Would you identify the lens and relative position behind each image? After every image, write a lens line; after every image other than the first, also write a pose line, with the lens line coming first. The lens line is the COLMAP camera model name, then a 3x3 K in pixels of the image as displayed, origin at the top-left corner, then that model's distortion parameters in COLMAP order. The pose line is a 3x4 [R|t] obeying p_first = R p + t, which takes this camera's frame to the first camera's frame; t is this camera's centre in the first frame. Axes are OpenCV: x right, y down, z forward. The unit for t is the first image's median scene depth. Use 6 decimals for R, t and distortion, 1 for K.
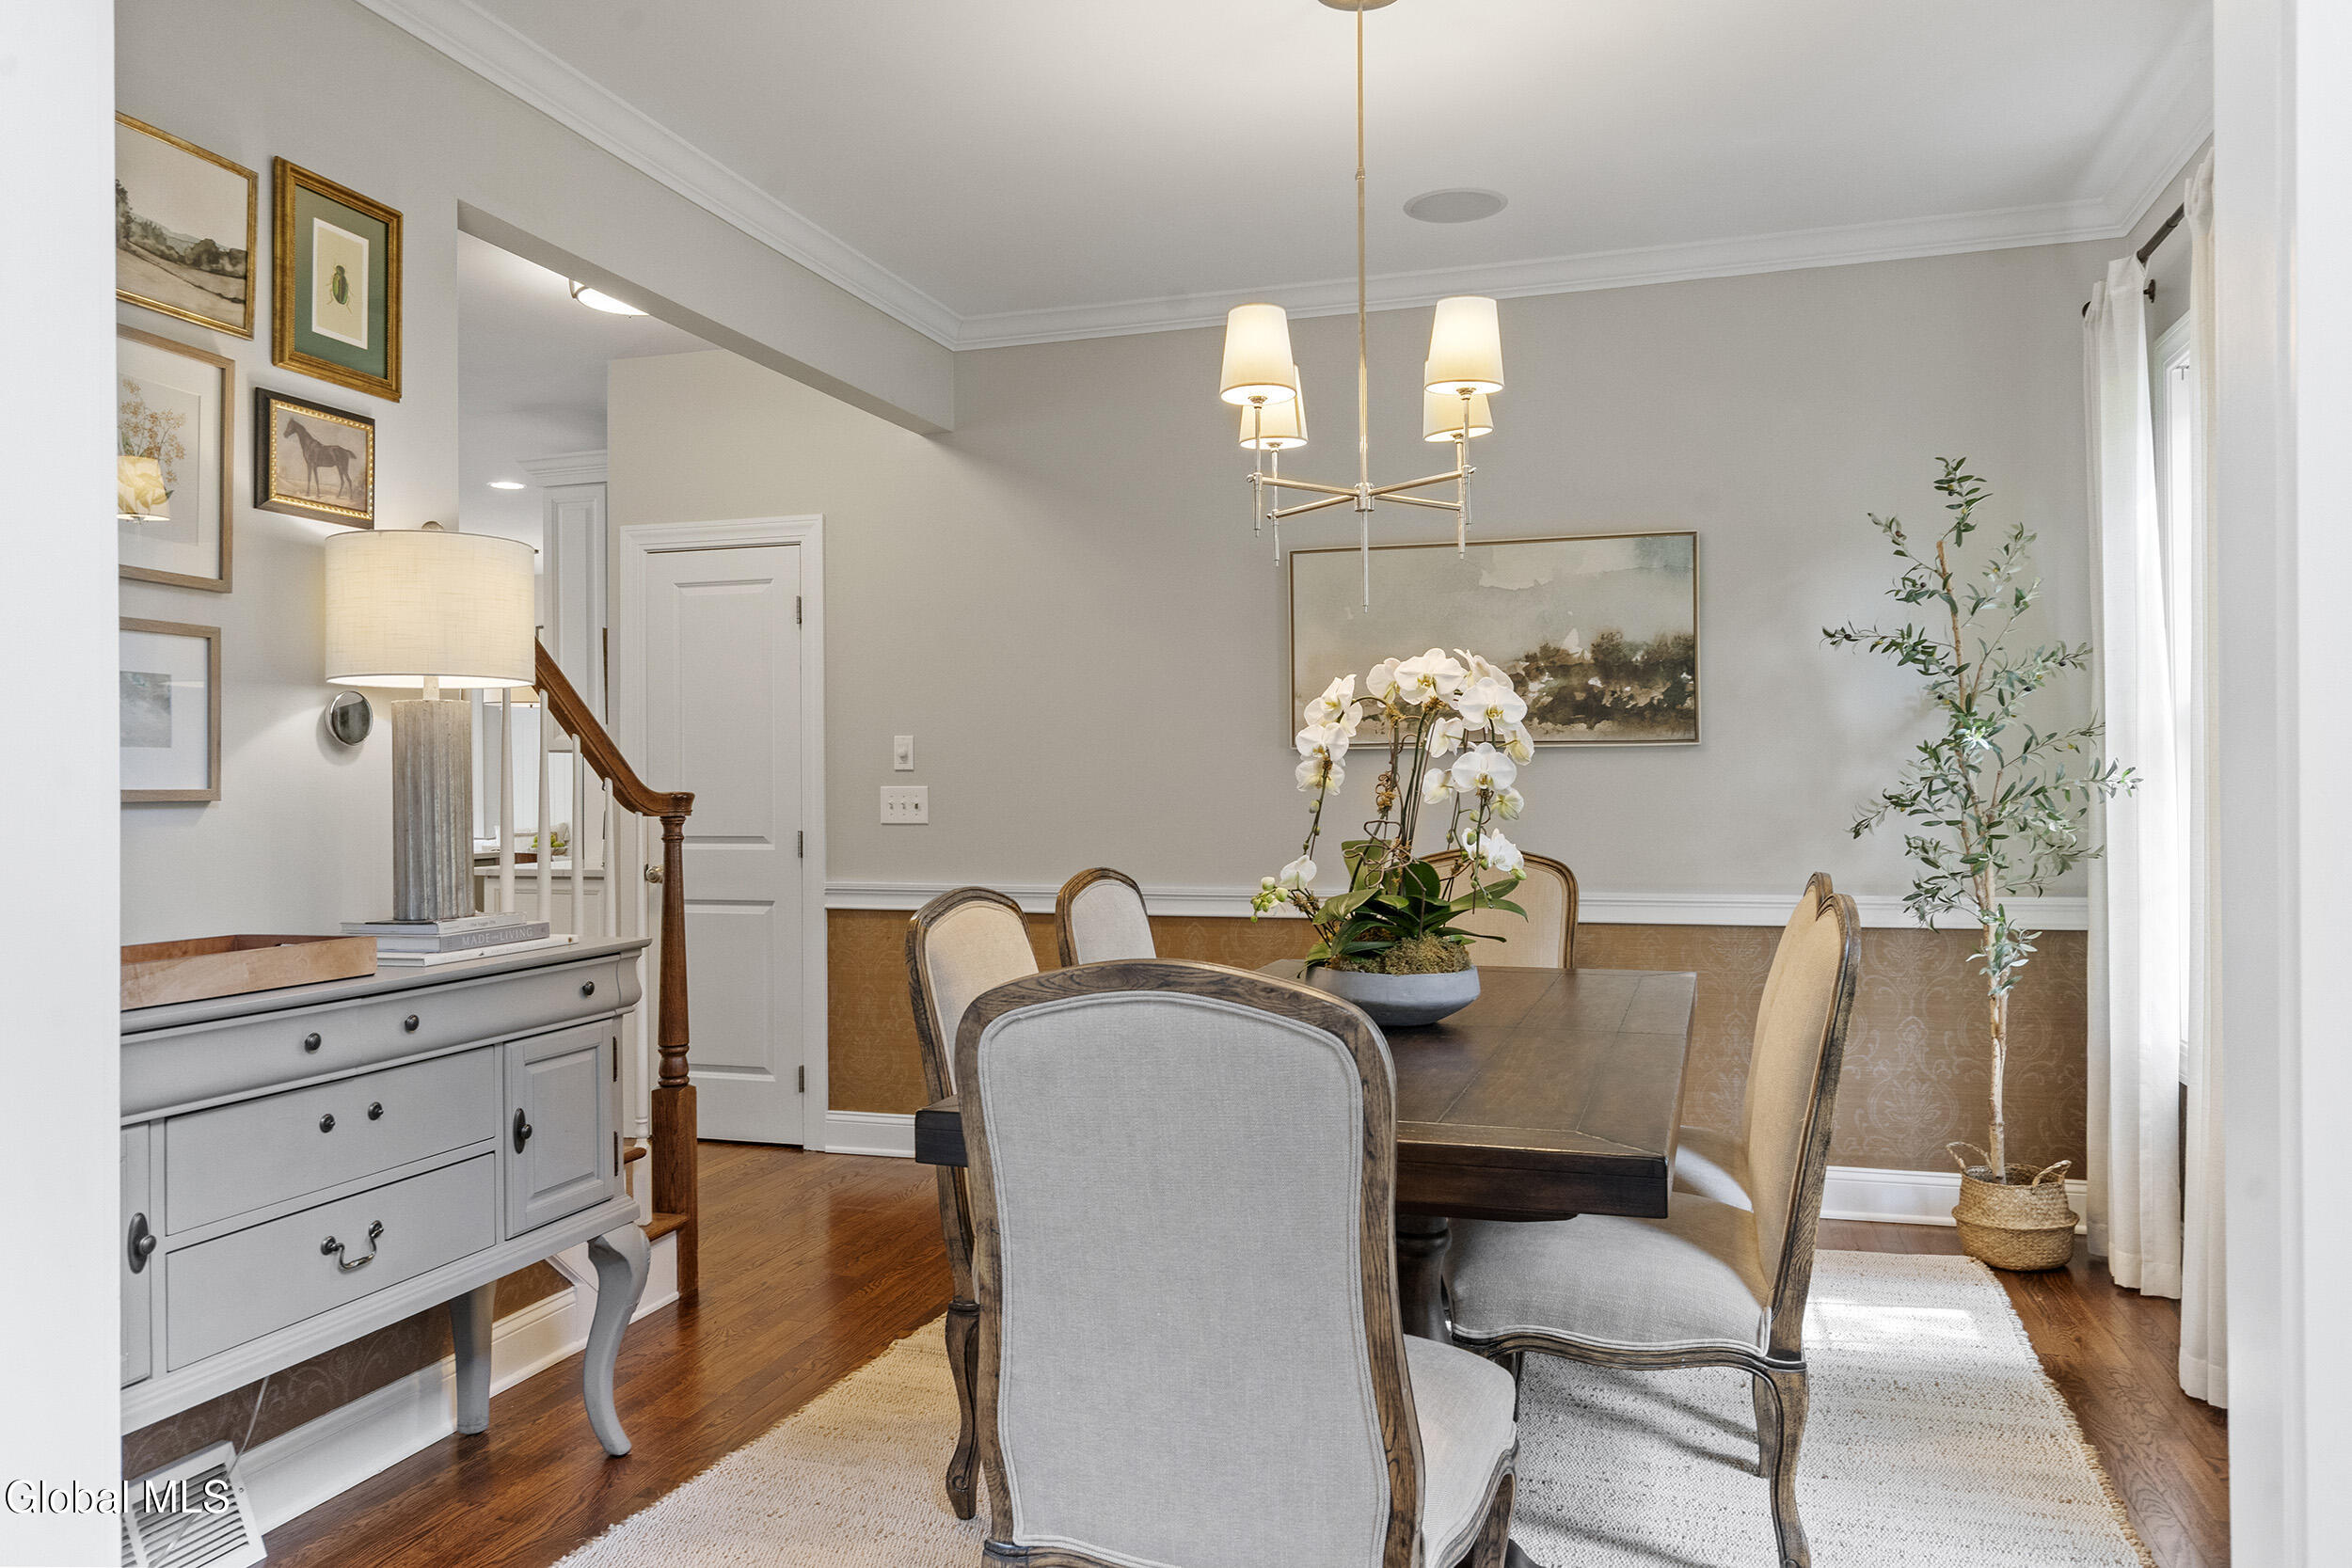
lens RADIAL K [[1620.4, 0, 1180.3], [0, 1620.4, 776.6], [0, 0, 1]] dist [0.006006, -0.002787]
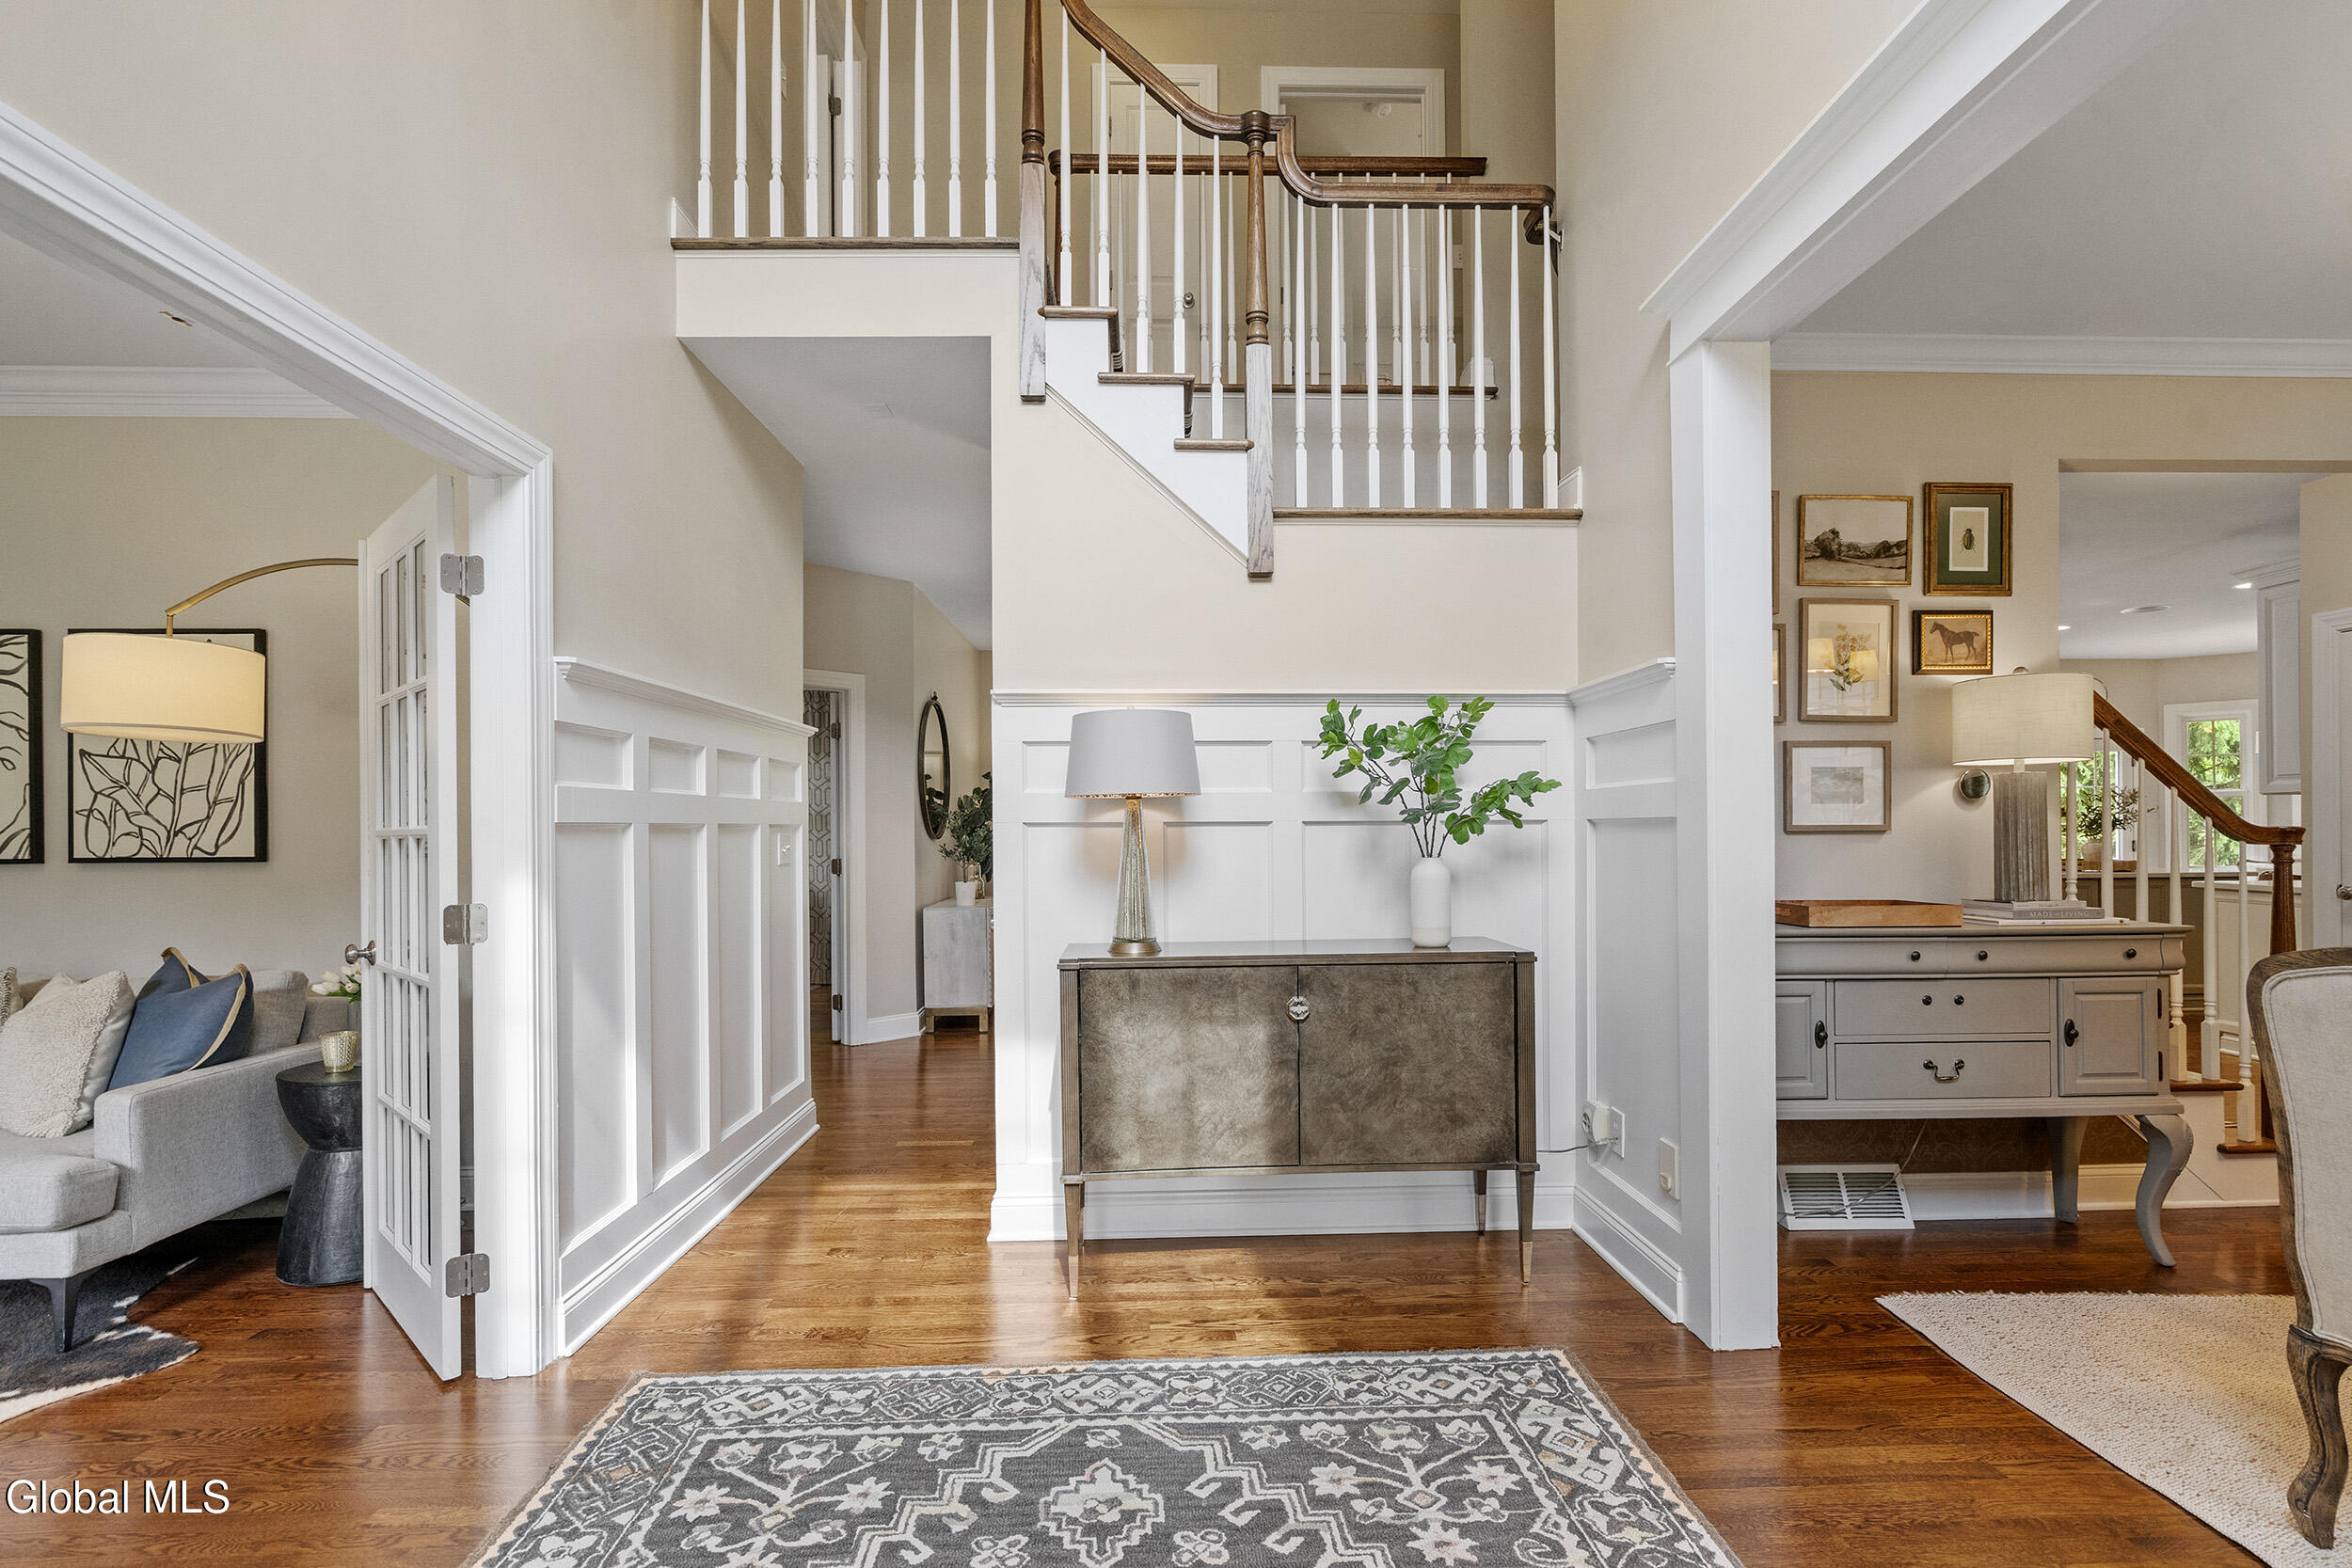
lens RADIAL K [[1072.9, 0, 1180.9], [0, 1072.9, 823.1], [0, 0, 1]] dist [0.002704, 0.000643]
pose [[0.315781, -0.000087, -0.948832, 0.337315], [0.008515, 0.999960, 0.002743, -0.004638], [0.948794, -0.008945, 0.315769, -0.194484]]
